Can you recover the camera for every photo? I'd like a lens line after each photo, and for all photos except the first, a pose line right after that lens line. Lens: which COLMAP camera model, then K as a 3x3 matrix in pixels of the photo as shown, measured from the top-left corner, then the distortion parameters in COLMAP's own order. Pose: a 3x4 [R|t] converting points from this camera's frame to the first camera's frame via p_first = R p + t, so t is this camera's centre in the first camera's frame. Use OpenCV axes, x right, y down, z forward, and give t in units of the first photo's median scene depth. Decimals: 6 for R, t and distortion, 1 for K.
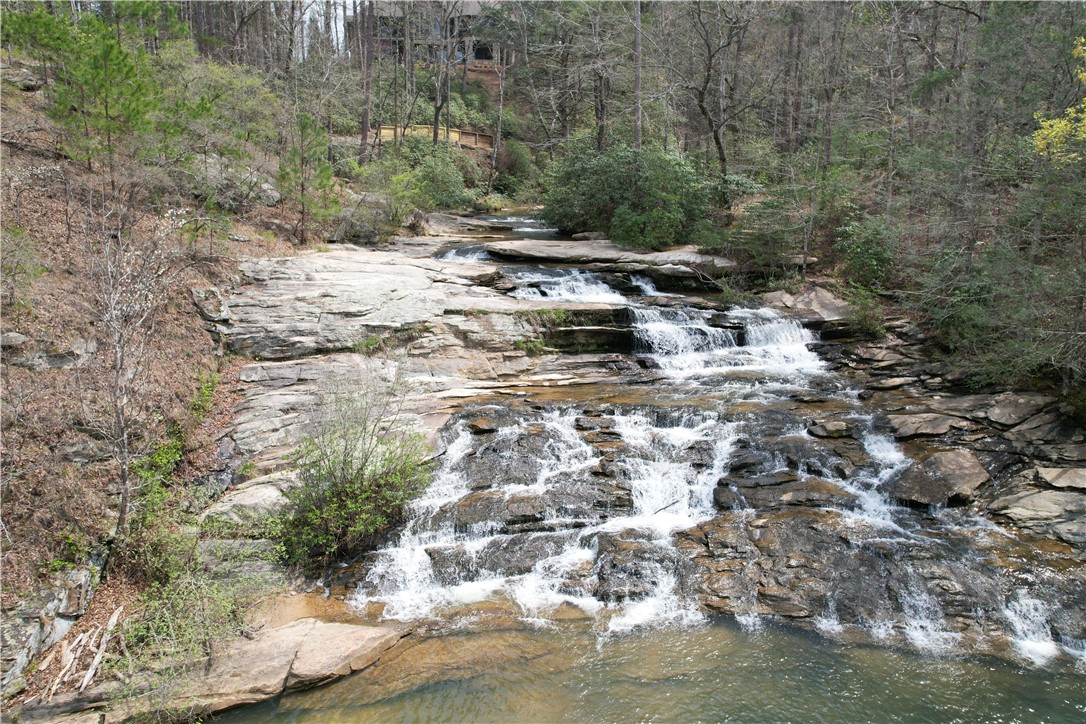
lens RADIAL K [[690.8, 0, 543.8], [0, 690.8, 361.5], [0, 0, 1]] dist [0.001803, 0.000439]
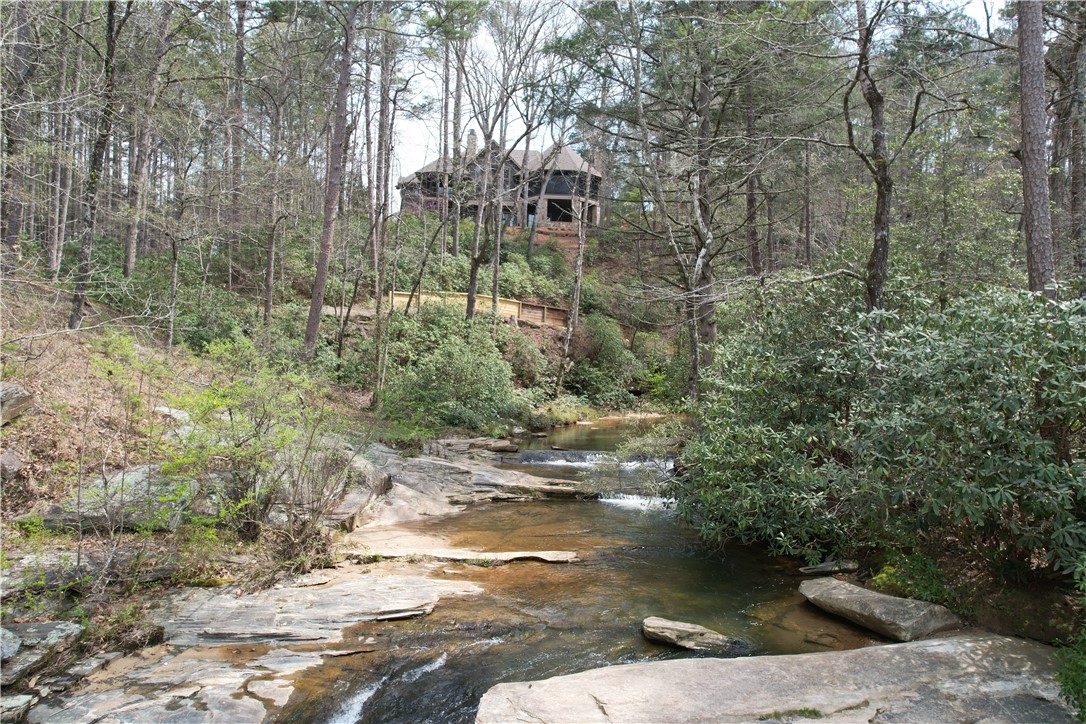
lens RADIAL K [[690.8, 0, 543.1], [0, 690.8, 361.0], [0, 0, 1]] dist [0.001803, 0.000439]
pose [[0.993521, 0.009542, -0.113247, -0.021304], [-0.038479, 0.965859, -0.256194, -0.108212], [0.106936, 0.258891, 0.959969, 0.377356]]
